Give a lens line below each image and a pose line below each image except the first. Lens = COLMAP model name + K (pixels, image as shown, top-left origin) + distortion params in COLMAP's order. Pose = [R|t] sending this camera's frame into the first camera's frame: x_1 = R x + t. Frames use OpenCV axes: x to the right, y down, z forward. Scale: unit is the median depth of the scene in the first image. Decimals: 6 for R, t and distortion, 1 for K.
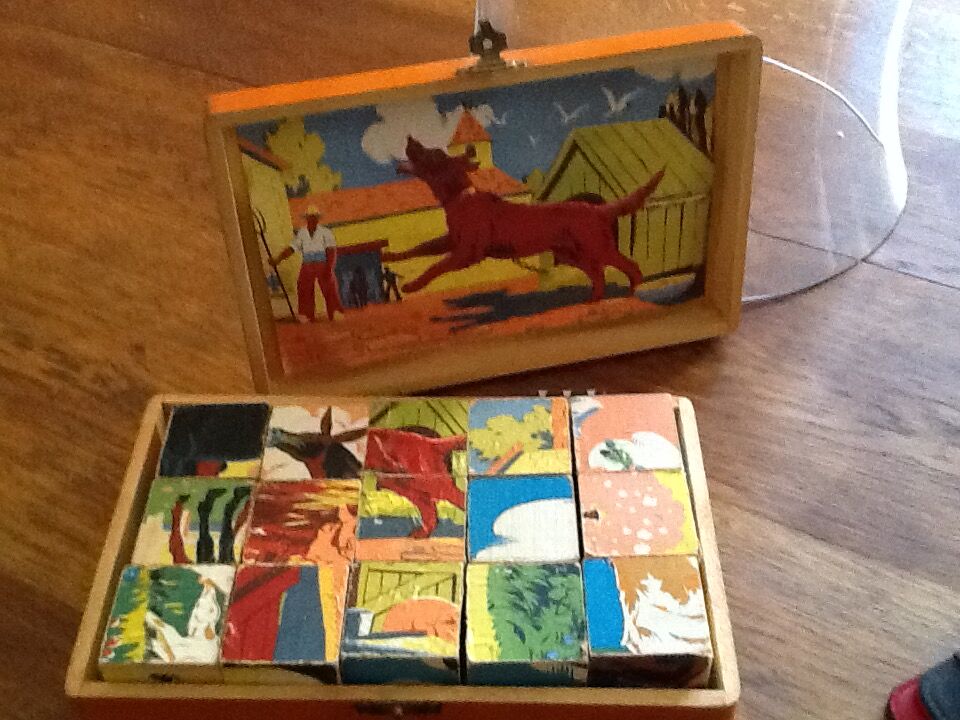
lens RADIAL K [[1246.9, 0, 480.0], [0, 1246.9, 360.0], [0, 0, 1]] dist [0.017911, -0.130992]
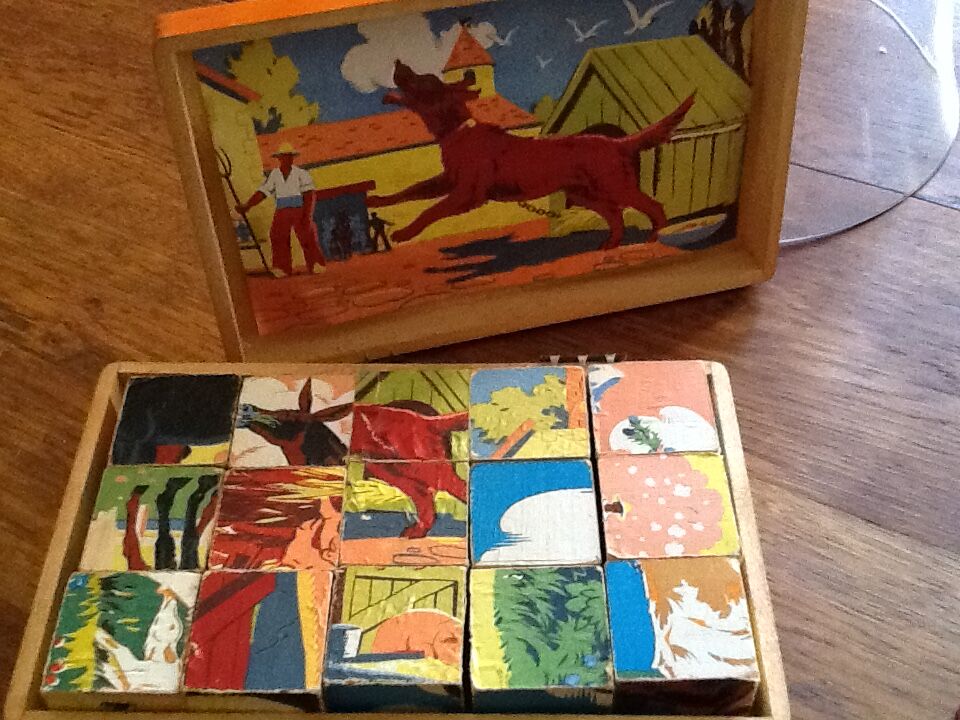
lens RADIAL K [[1246.9, 0, 480.0], [0, 1246.9, 360.0], [0, 0, 1]] dist [0.017911, -0.130992]
pose [[0.999965, -0.008112, 0.001987, -0.003830], [0.007949, 0.997390, 0.071770, -0.037402], [-0.002564, -0.071751, 0.997419, 0.142473]]
